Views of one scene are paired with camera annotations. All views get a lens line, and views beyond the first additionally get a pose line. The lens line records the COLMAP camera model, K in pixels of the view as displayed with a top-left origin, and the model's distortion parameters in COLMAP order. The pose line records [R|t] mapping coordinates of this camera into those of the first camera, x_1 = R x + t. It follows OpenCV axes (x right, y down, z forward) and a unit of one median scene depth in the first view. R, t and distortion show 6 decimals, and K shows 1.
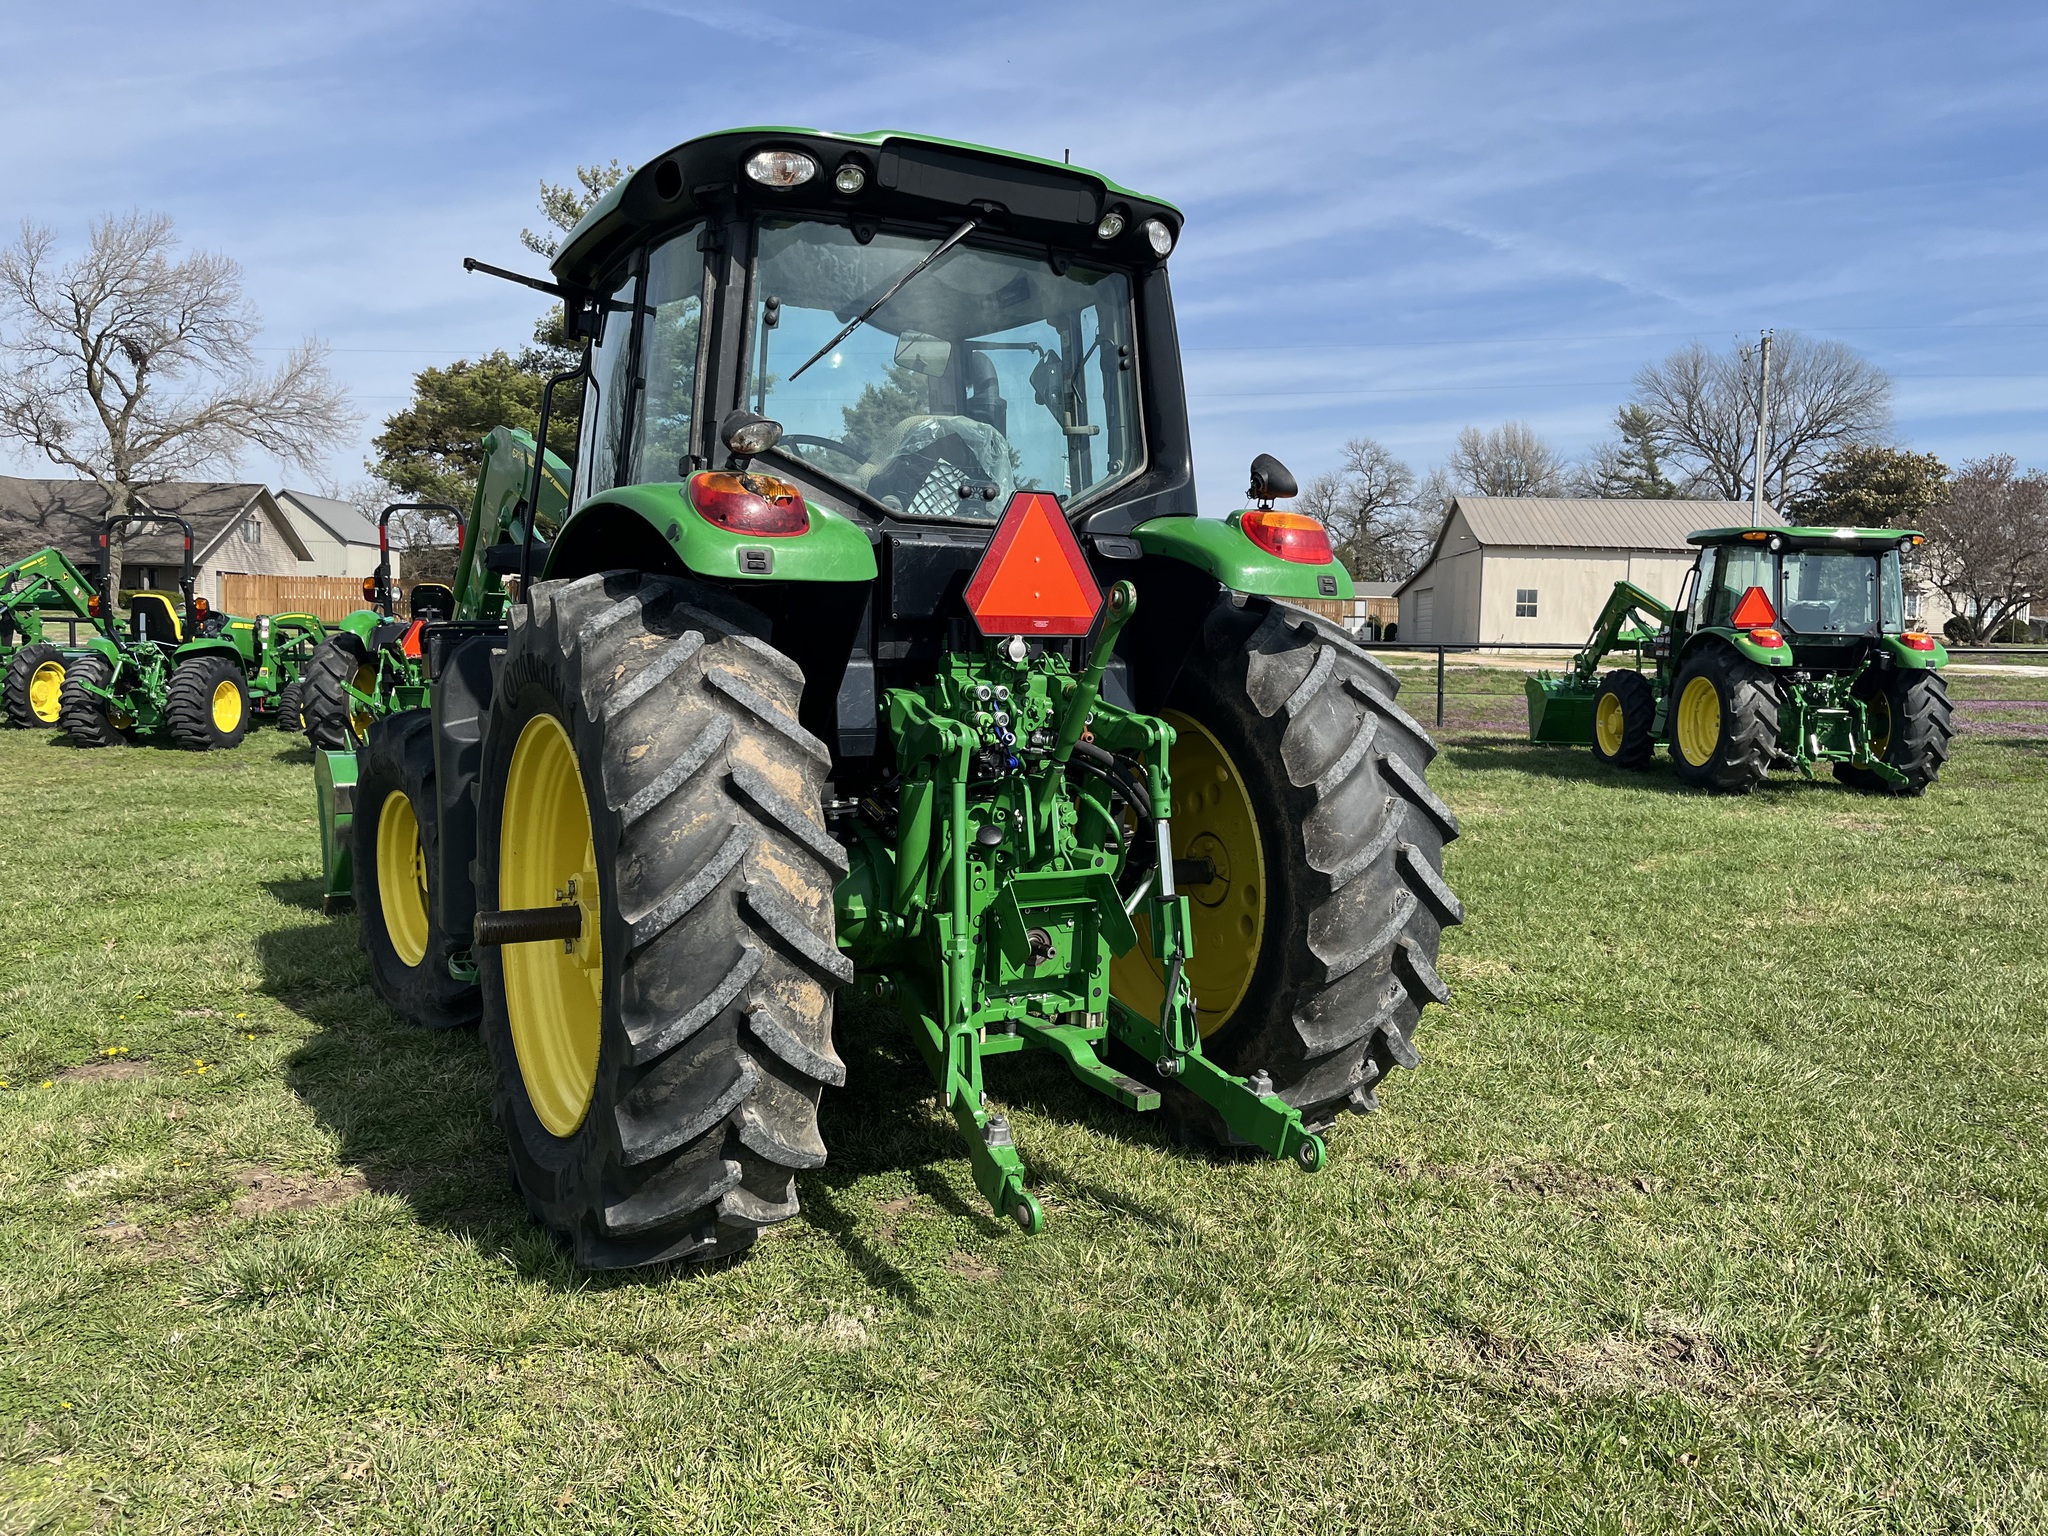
lens RADIAL K [[1548.8, 0, 1041.8], [0, 1548.8, 745.0], [0, 0, 1]] dist [0.061916, -0.084687]
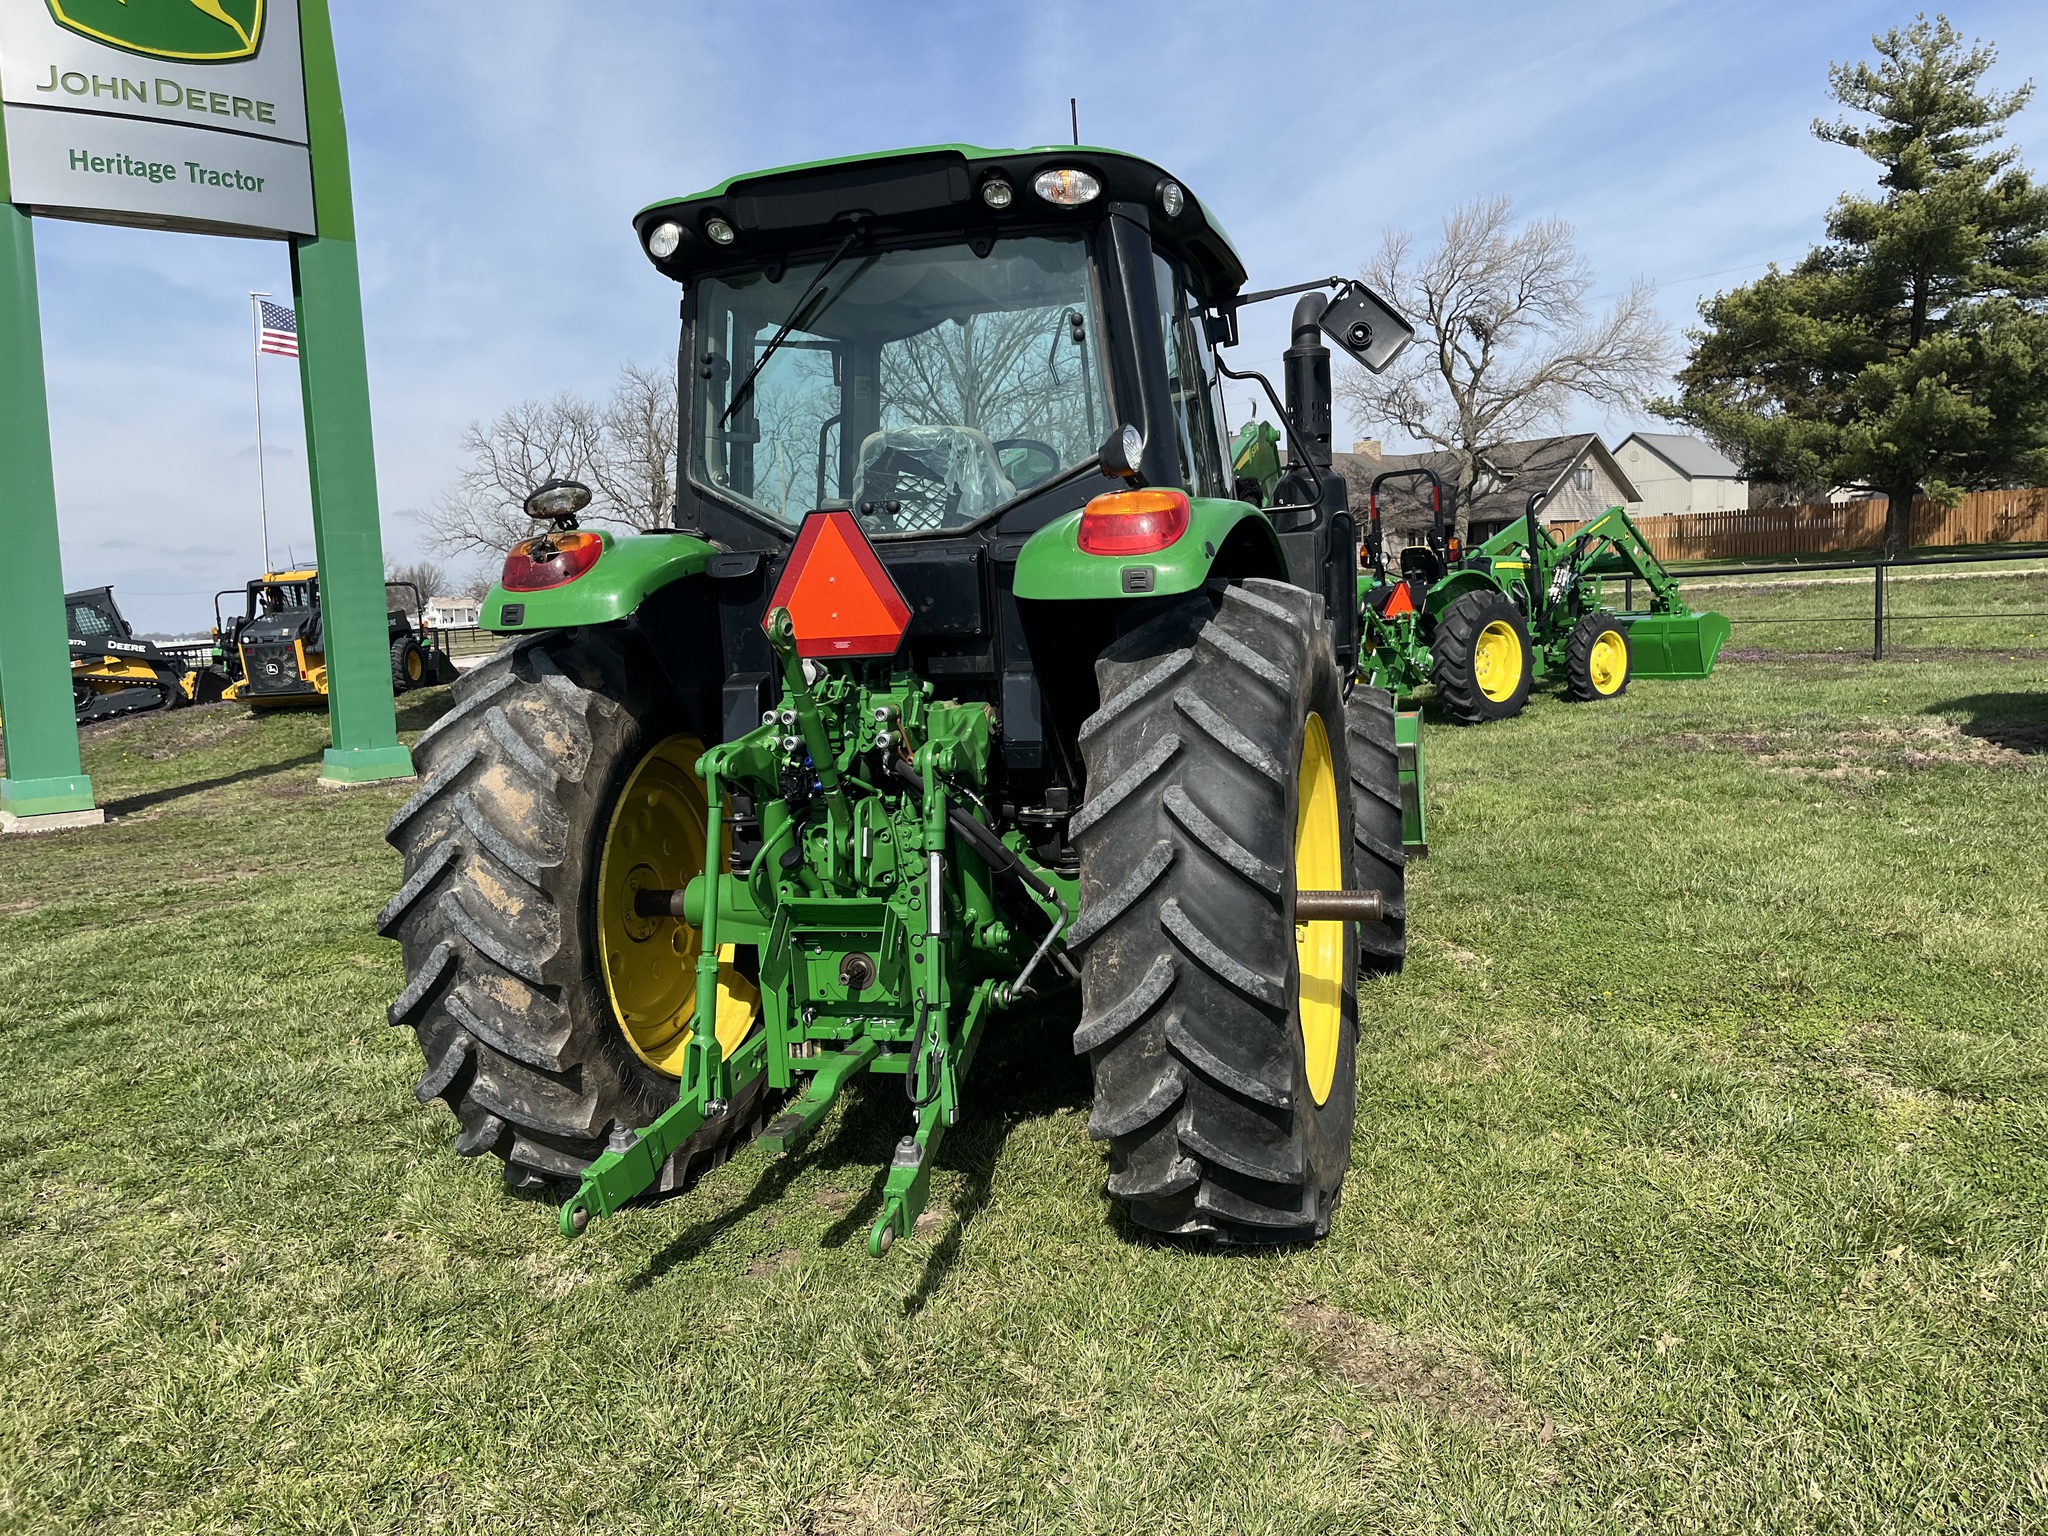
lens RADIAL K [[1548.8, 0, 1050.3], [0, 1548.8, 766.0], [0, 0, 1]] dist [0.061916, -0.084687]
pose [[0.668361, 0.029144, -0.743266, 0.642704], [0.013624, 0.998585, 0.051406, -0.039593], [0.743713, -0.044484, 0.667018, 0.344061]]
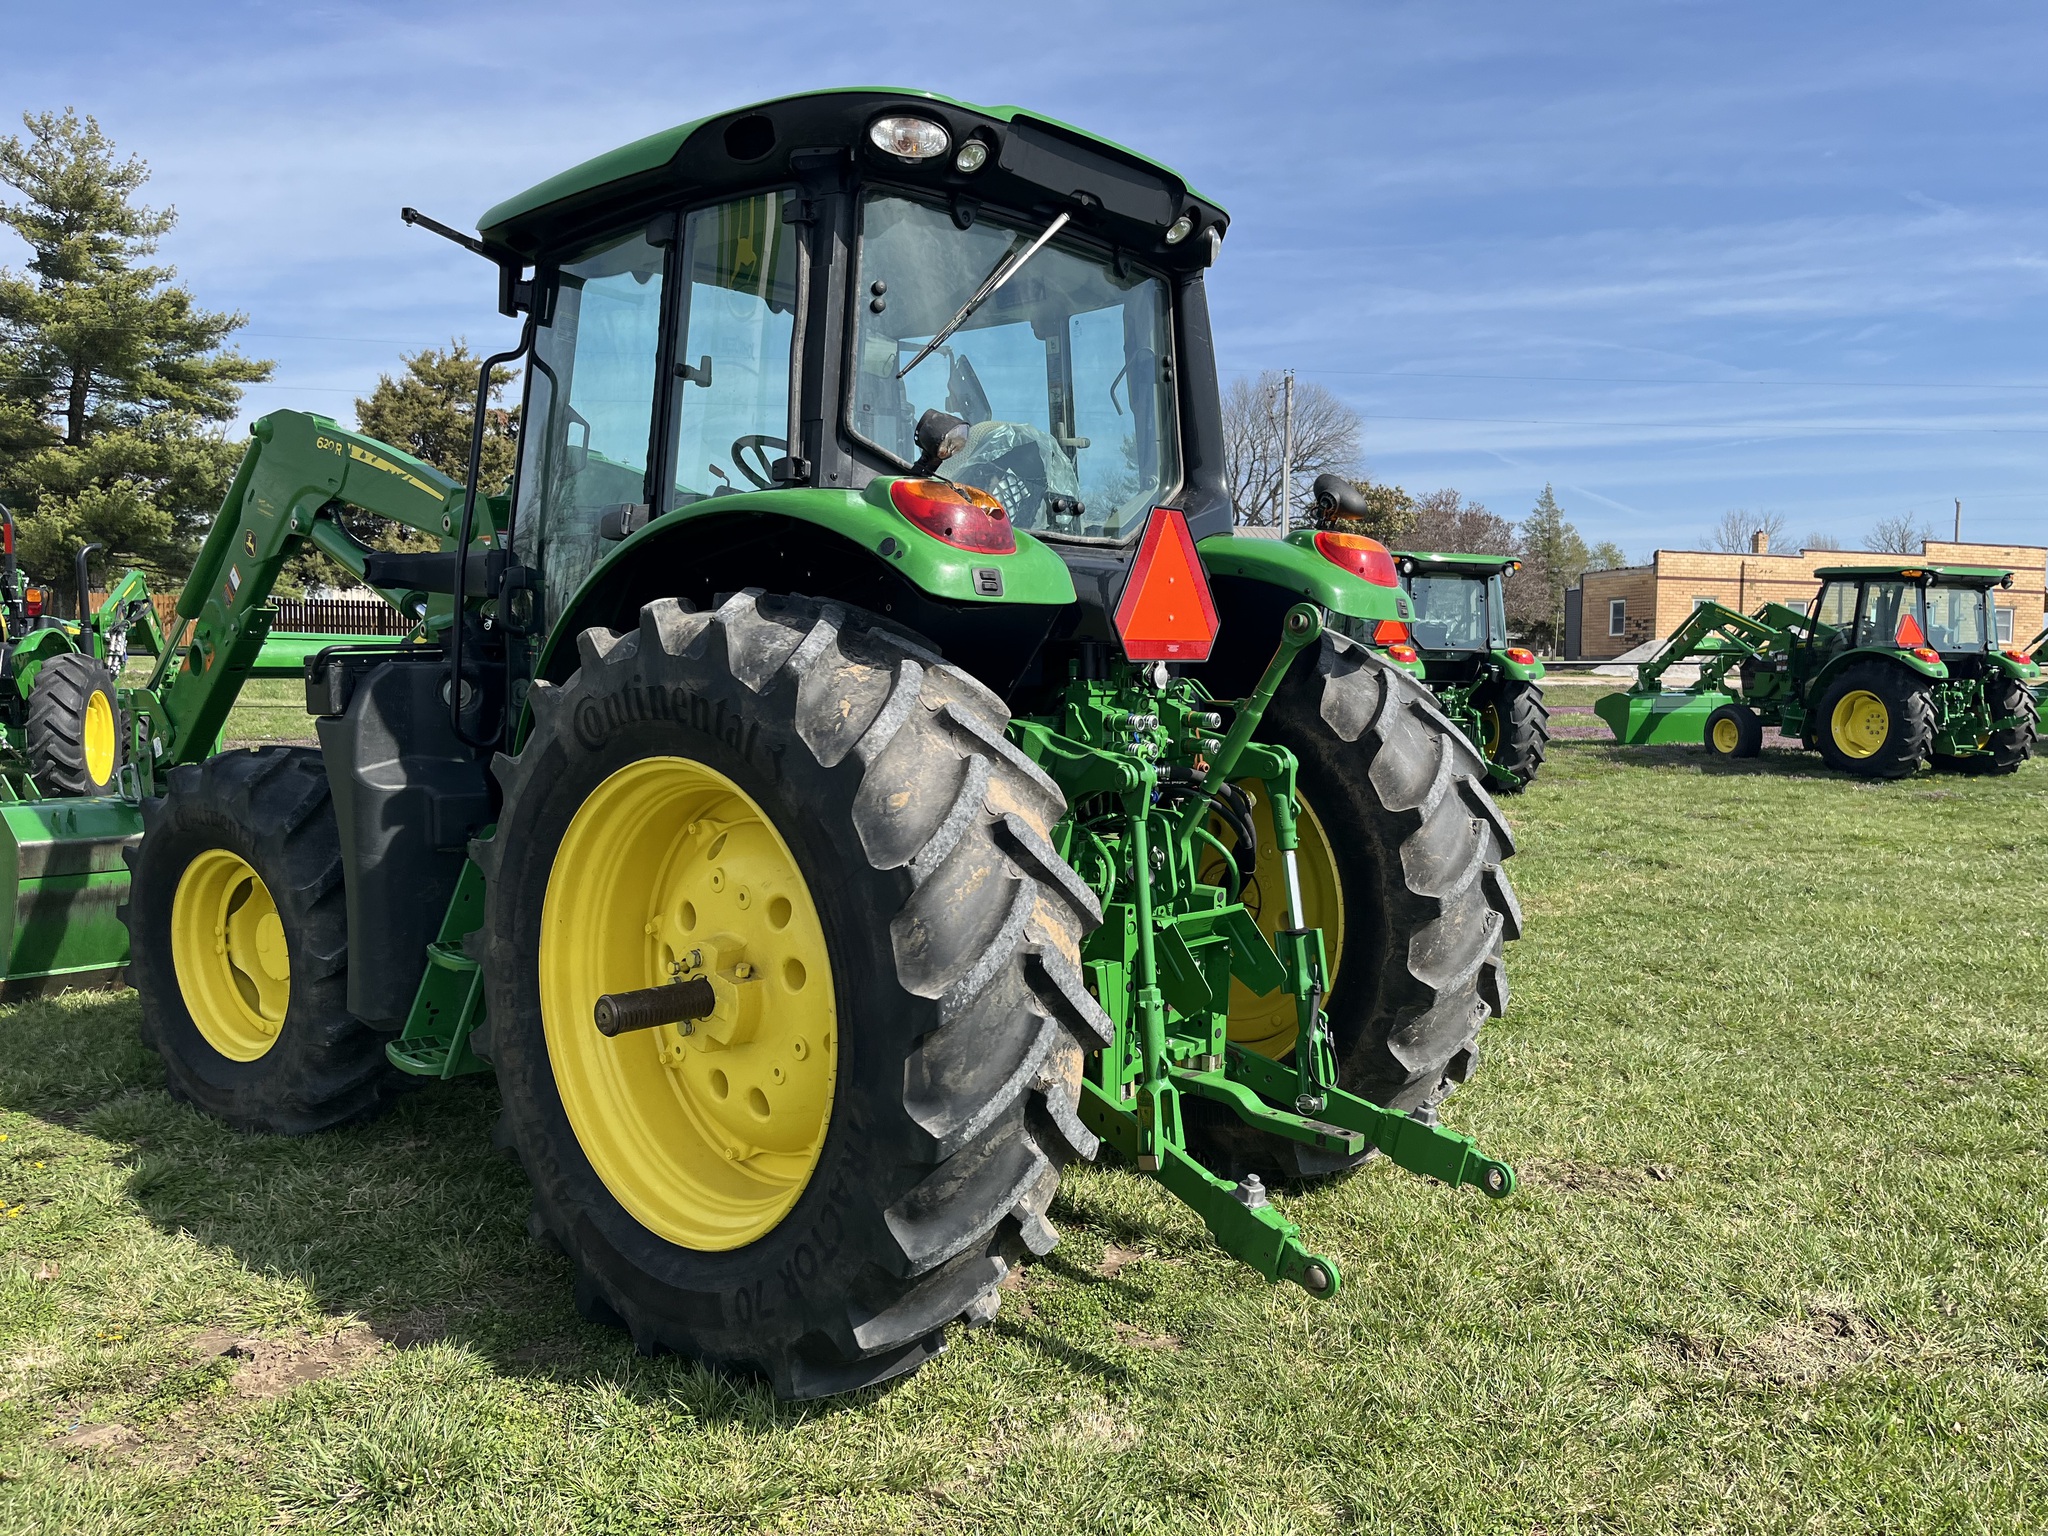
lens RADIAL K [[1548.8, 0, 1037.2], [0, 1548.8, 772.7], [0, 0, 1]] dist [0.061916, -0.084687]
pose [[0.954283, -0.027255, 0.297658, -0.284039], [0.024708, 0.999619, 0.012317, -0.012566], [-0.297880, -0.004399, 0.954593, 0.096783]]
